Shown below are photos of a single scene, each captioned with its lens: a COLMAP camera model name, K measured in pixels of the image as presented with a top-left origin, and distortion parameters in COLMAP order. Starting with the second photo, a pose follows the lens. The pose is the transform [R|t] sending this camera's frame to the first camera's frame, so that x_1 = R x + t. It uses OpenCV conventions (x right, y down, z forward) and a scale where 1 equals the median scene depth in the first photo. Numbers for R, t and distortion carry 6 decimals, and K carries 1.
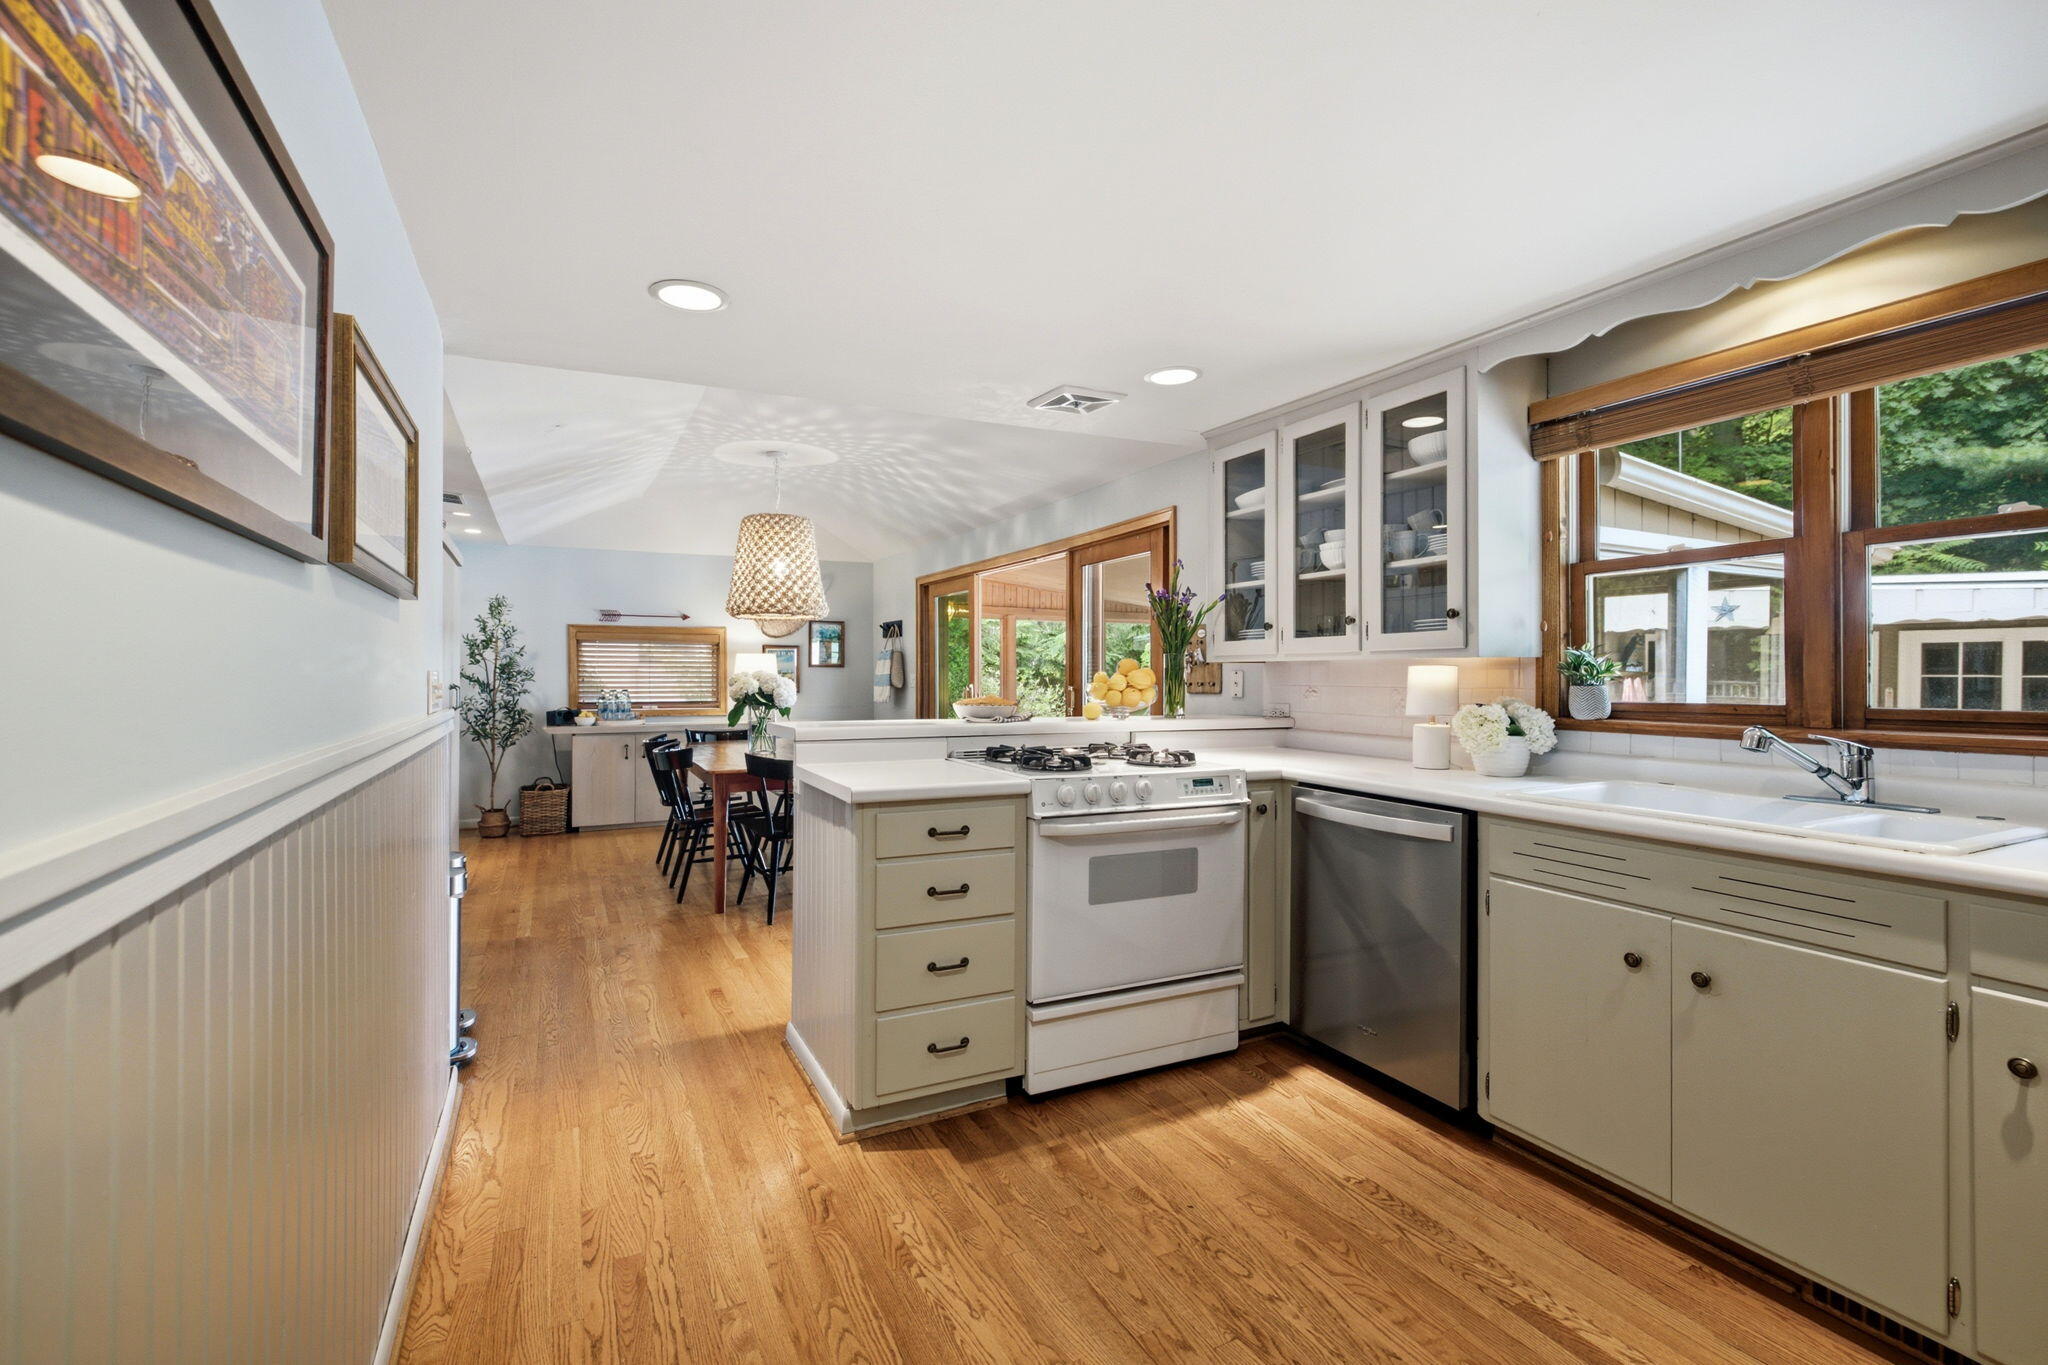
lens RADIAL K [[859.1, 0, 1020.9], [0, 859.1, 689.4], [0, 0, 1]] dist [-0.004192, 0.000588]
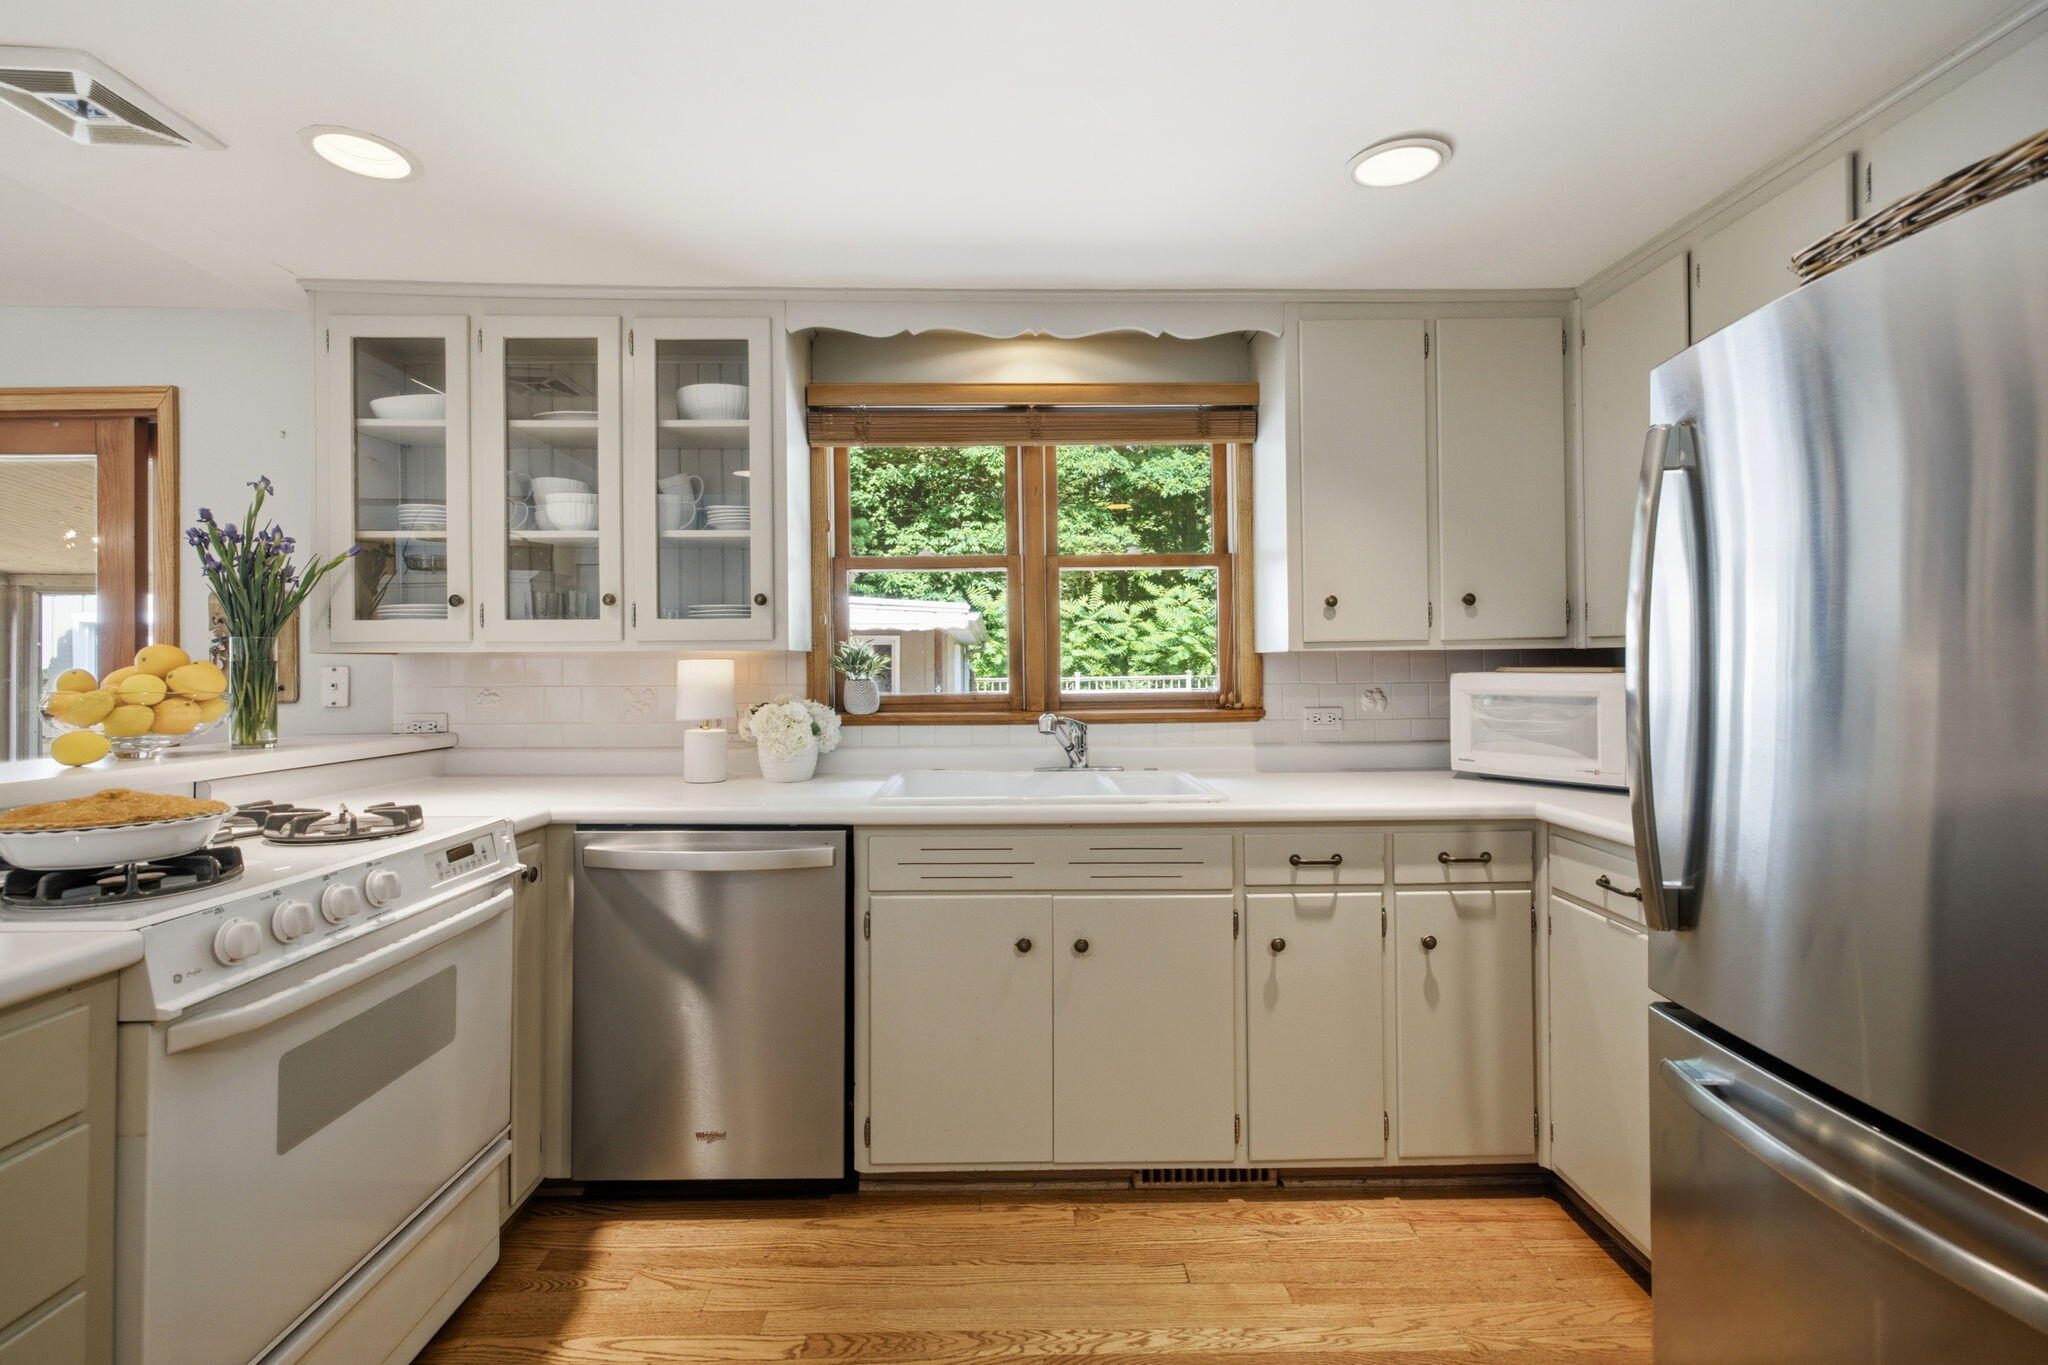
lens RADIAL K [[859.1, 0, 1022.0], [0, 859.1, 665.0], [0, 0, 1]] dist [-0.004192, 0.000588]
pose [[0.443261, -0.001276, 0.896392, -0.150913], [0.021734, 0.999720, -0.009324, -0.008522], [-0.896129, 0.023615, 0.443164, 0.379757]]
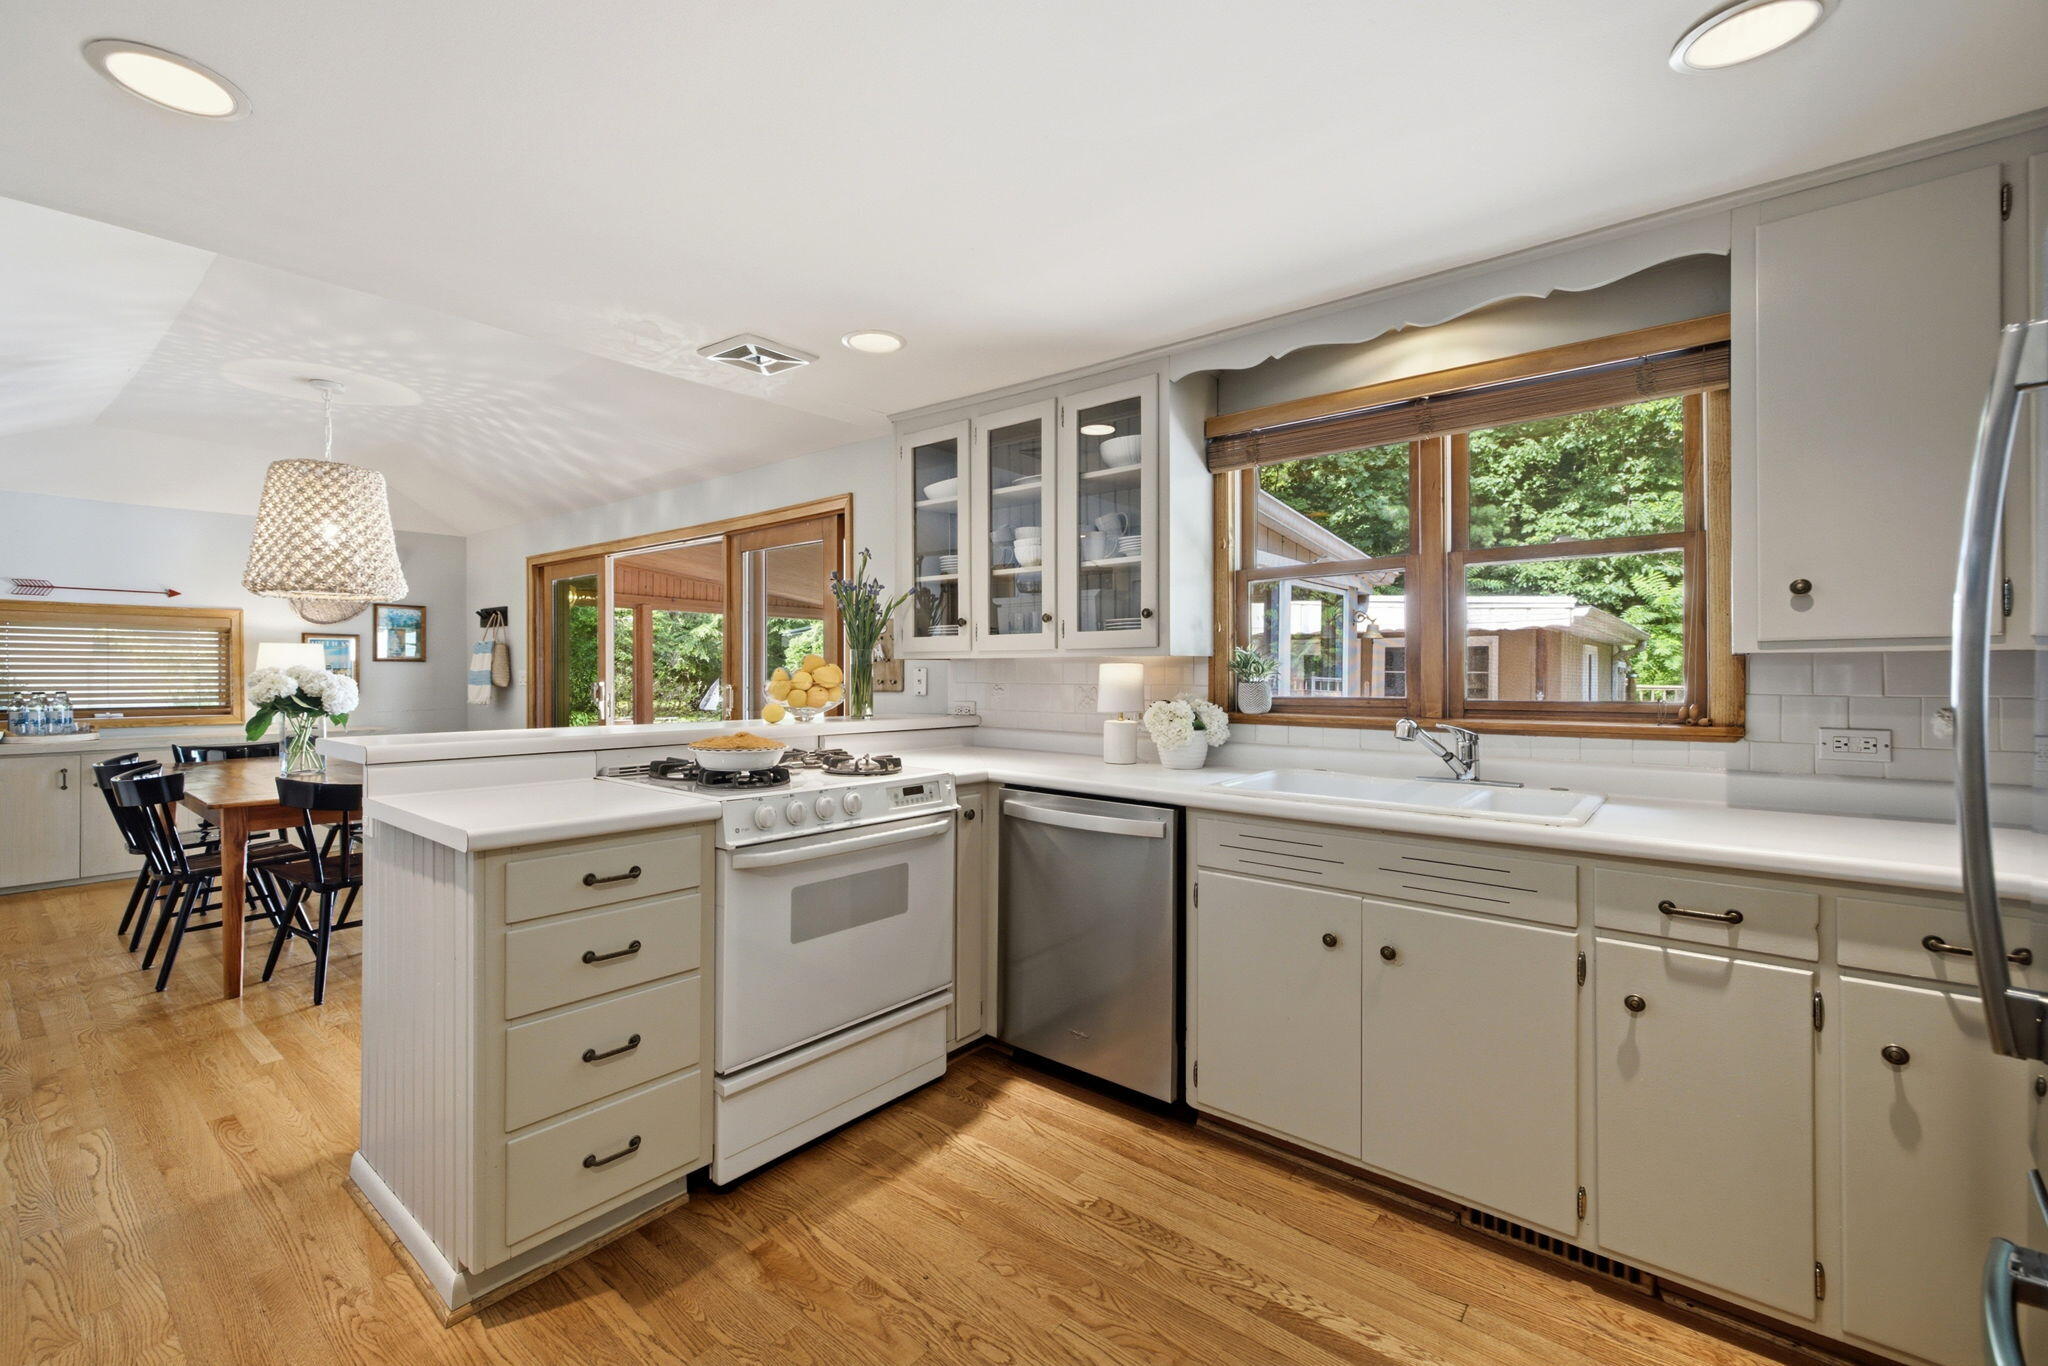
lens RADIAL K [[859.1, 0, 1026.2], [0, 859.1, 680.6], [0, 0, 1]] dist [-0.004192, 0.000588]
pose [[0.916972, -0.003998, 0.398931, -0.040525], [0.006255, 0.999971, -0.004356, -0.003600], [-0.398902, 0.006490, 0.916971, 0.116748]]
